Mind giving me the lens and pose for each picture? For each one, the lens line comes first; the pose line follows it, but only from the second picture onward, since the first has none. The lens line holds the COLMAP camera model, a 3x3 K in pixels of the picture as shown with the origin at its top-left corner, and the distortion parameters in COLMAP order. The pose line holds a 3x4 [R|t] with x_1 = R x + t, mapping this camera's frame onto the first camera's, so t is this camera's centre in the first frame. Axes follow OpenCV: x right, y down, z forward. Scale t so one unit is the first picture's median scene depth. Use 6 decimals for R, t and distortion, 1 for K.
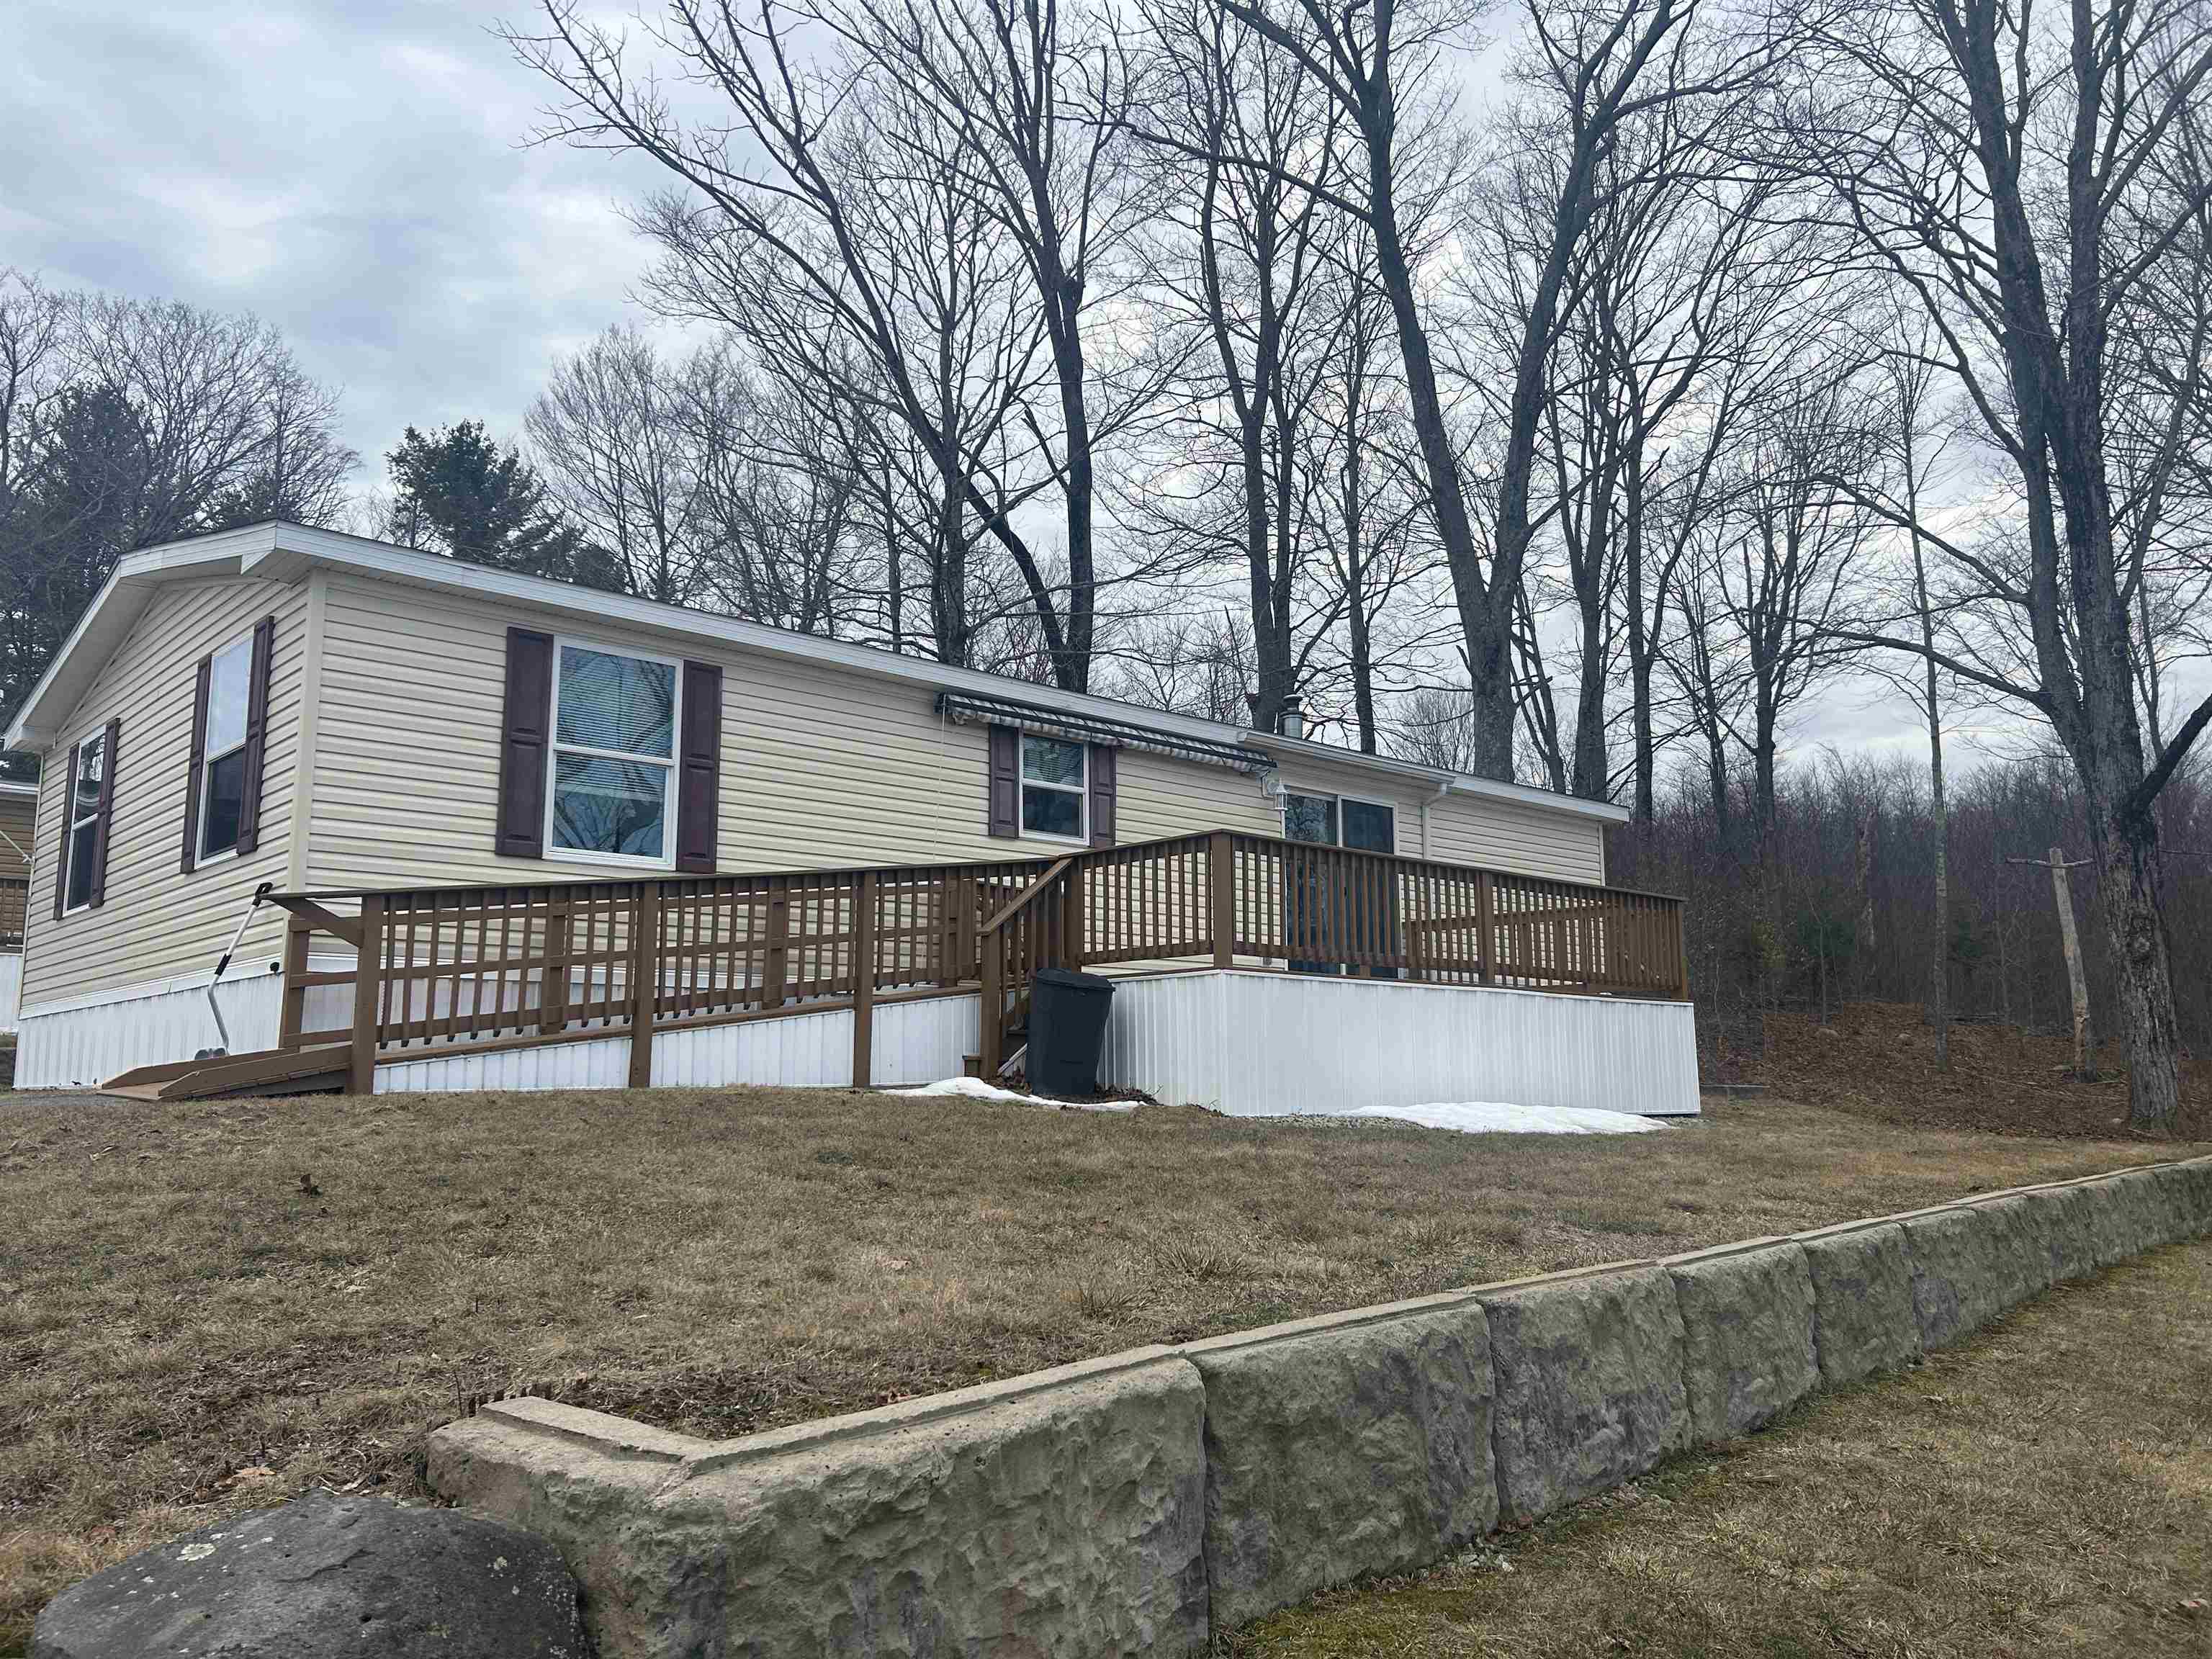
lens RADIAL K [[1660.8, 0, 1104.5], [0, 1660.8, 847.4], [0, 0, 1]] dist [0.050437, -0.048156]
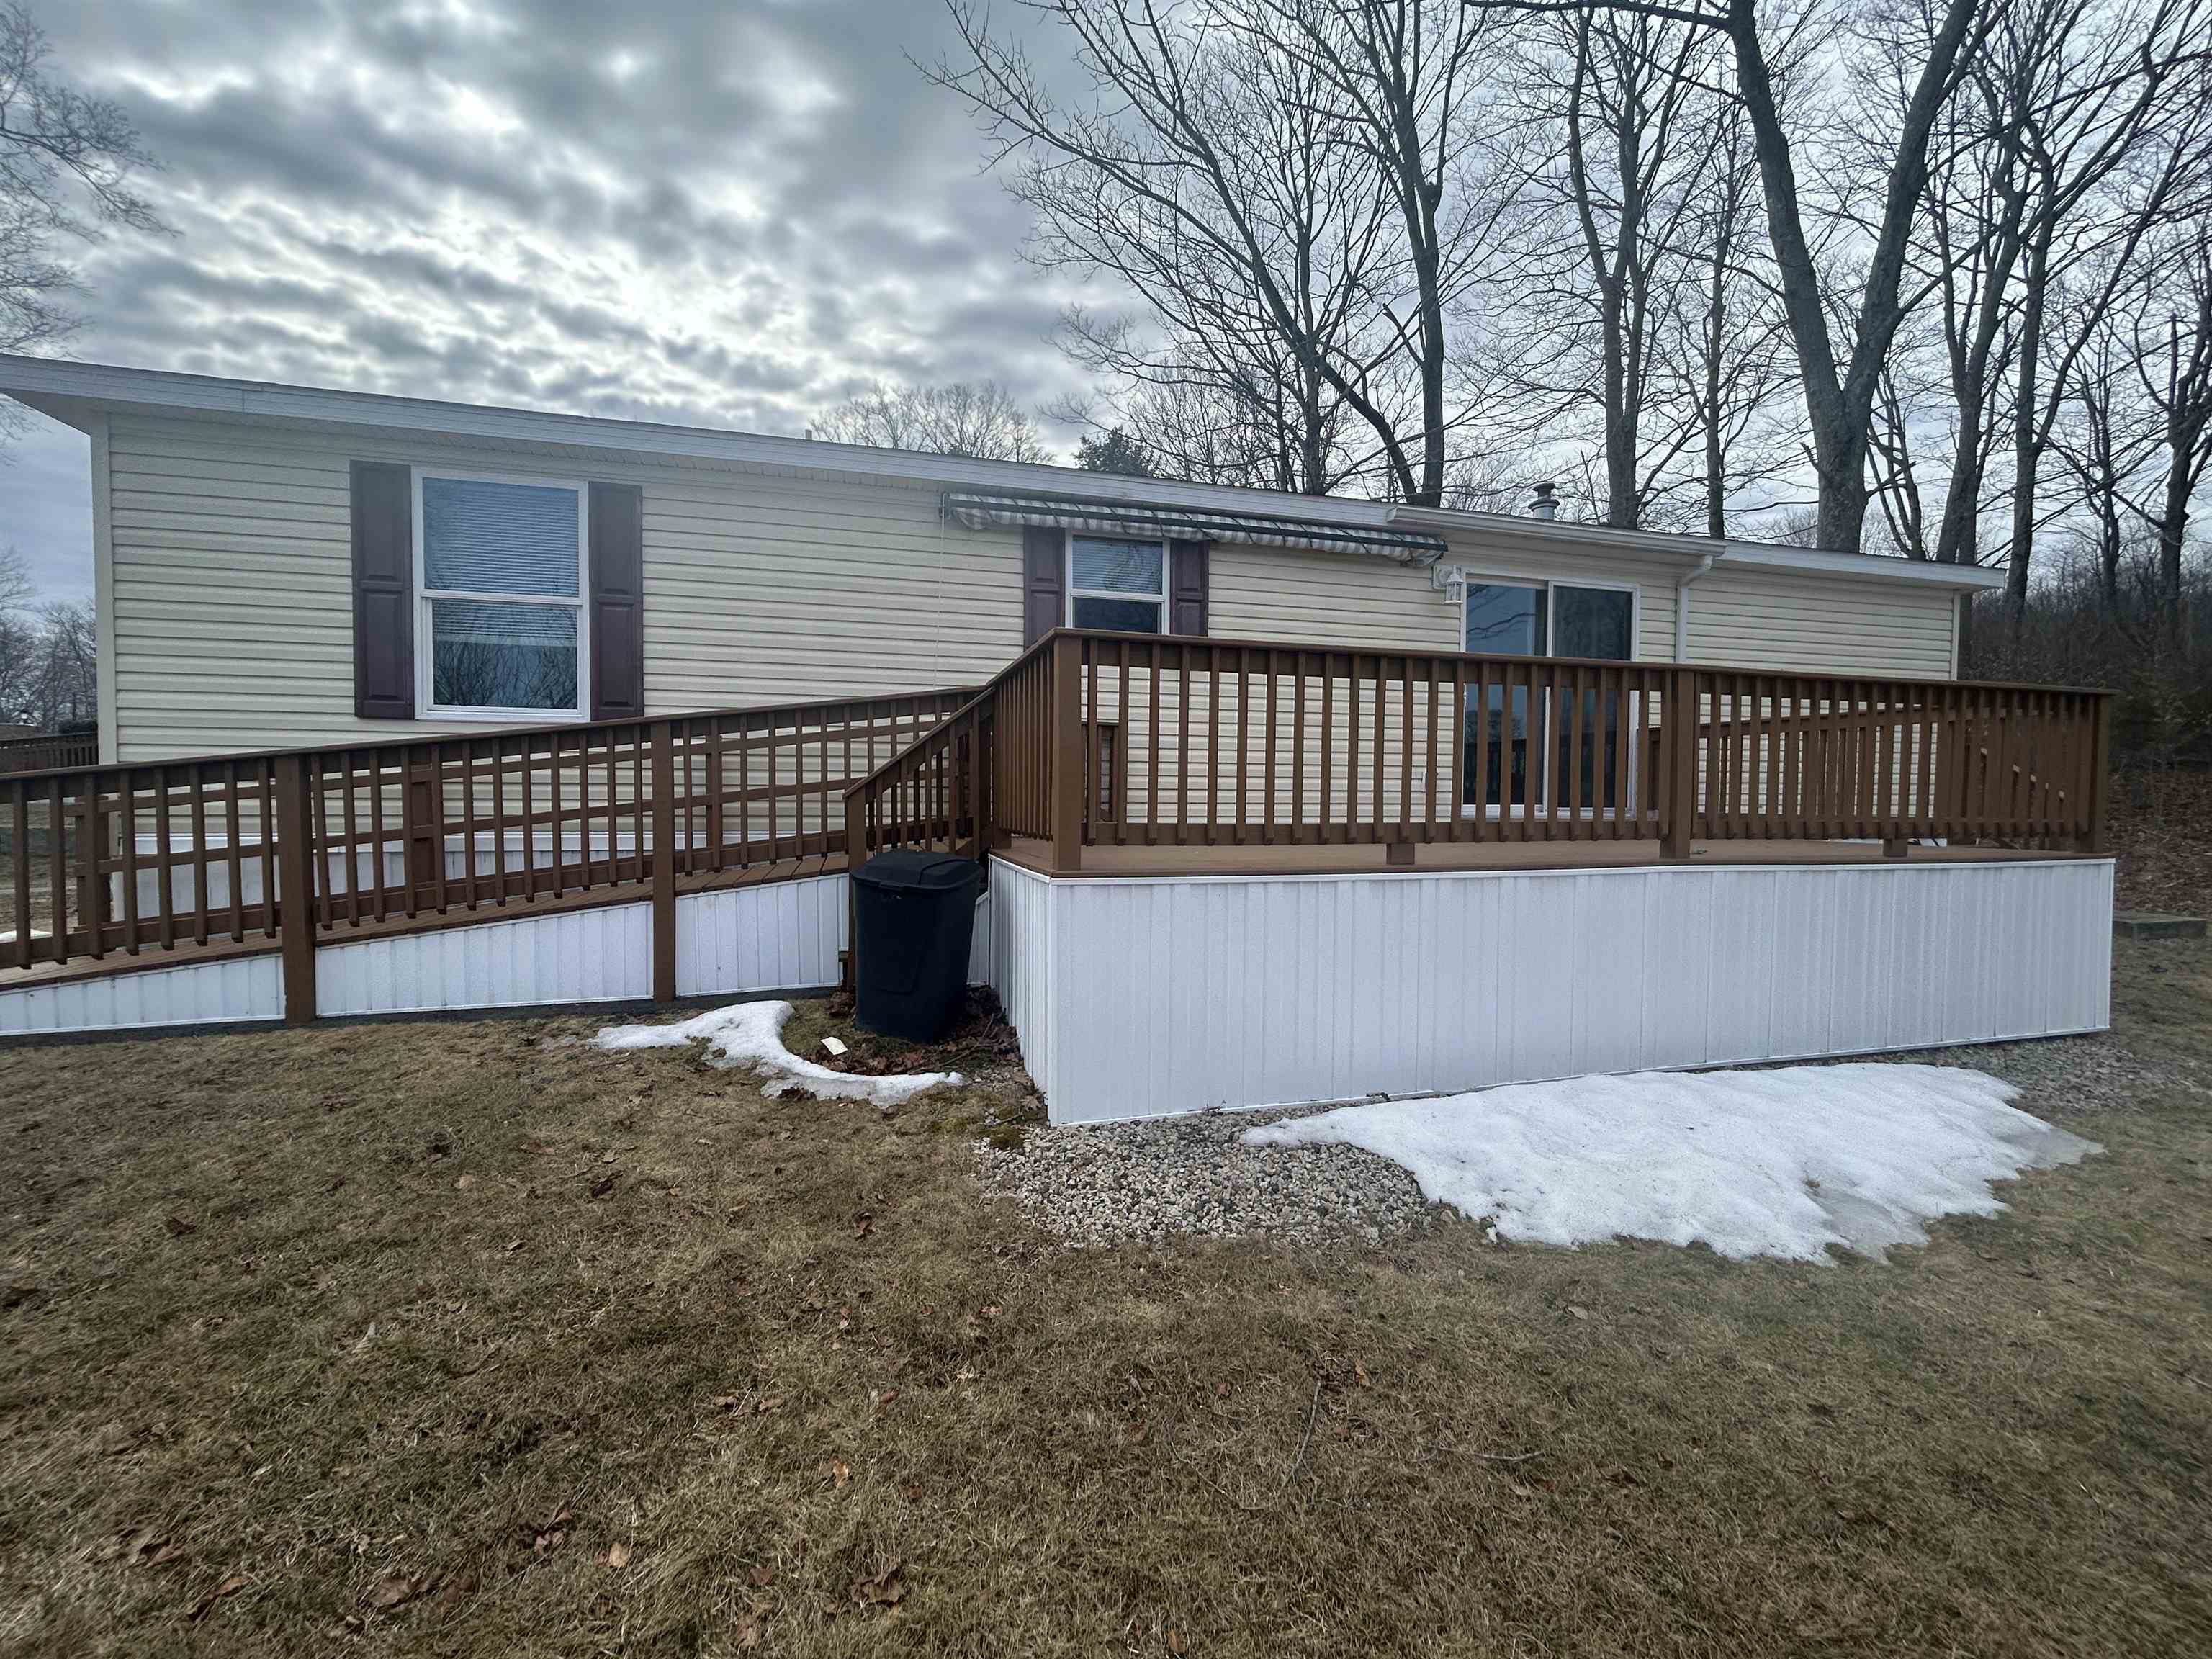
lens RADIAL K [[889.8, 0, 1094.3], [0, 889.8, 828.5], [0, 0, 1]] dist [-0.001571, 0.000777]
pose [[0.888205, 0.026242, -0.458698, 0.084446], [0.056899, 0.984399, 0.166494, 0.002328], [0.455911, -0.173981, 0.872855, 0.276770]]
